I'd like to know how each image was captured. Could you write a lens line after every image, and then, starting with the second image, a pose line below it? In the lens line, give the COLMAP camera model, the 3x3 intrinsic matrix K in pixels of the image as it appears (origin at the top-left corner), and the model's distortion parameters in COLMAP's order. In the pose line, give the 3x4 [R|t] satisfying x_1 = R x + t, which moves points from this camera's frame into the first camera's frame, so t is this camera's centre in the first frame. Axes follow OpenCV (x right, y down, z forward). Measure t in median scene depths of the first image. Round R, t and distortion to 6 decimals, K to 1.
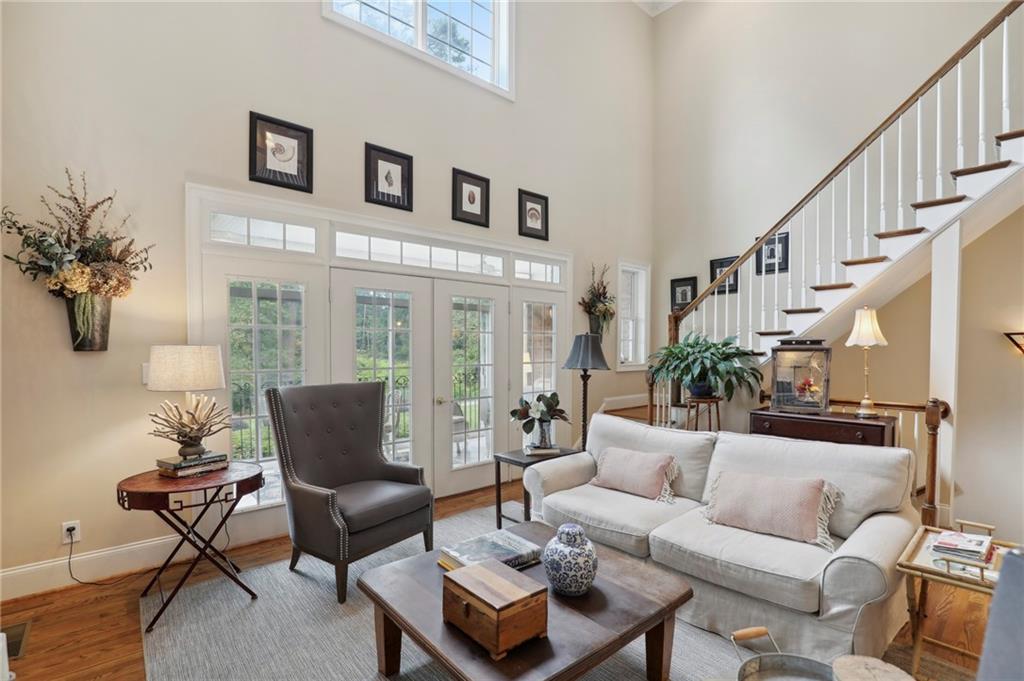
lens RADIAL K [[480.2, 0, 522.2], [0, 480.2, 358.5], [0, 0, 1]] dist [-0.031918, 0.003558]
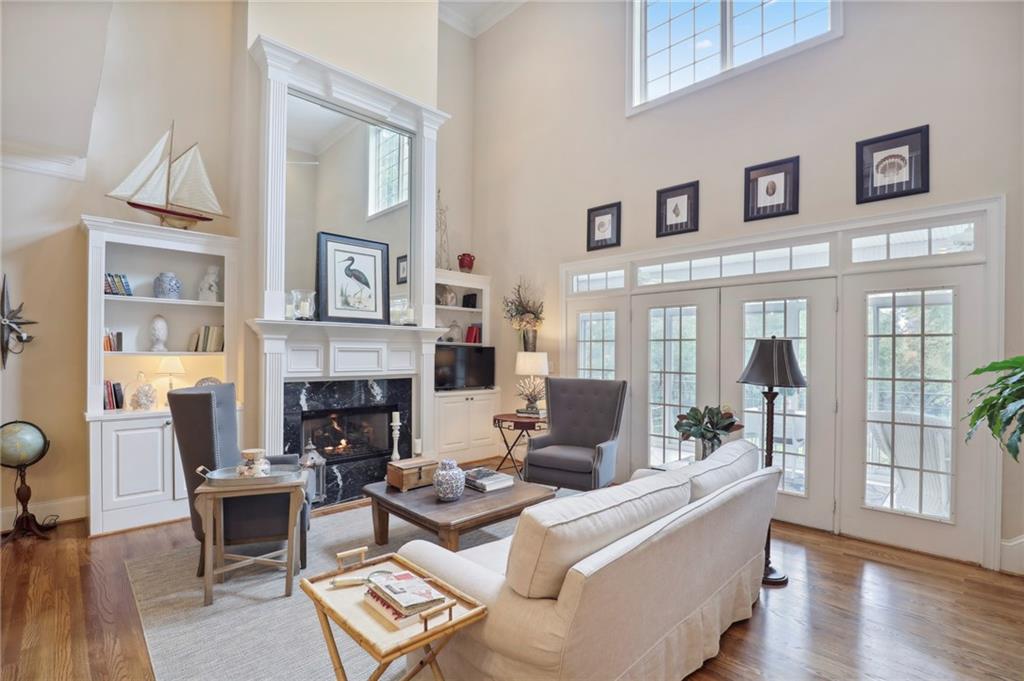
lens RADIAL K [[480.2, 0, 515.6], [0, 480.2, 346.3], [0, 0, 1]] dist [-0.031918, 0.003558]
pose [[0.050754, -0.010797, -0.998653, 0.860181], [-0.030958, 0.999444, -0.012379, -0.017454], [0.998231, 0.031545, 0.050391, 0.552827]]
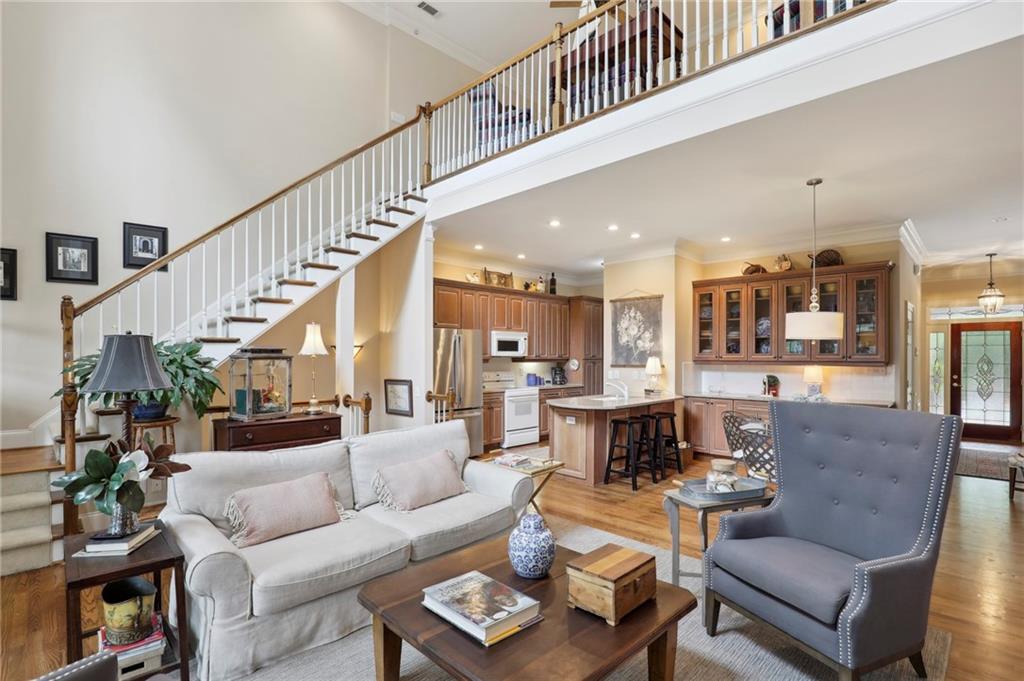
lens RADIAL K [[480.2, 0, 509.0], [0, 480.2, 355.0], [0, 0, 1]] dist [-0.031918, 0.003558]
pose [[-0.041492, 0.001155, 0.999138, -0.486924], [0.017618, 0.999845, -0.000424, -0.015567], [-0.998983, 0.017586, -0.041506, 0.519292]]
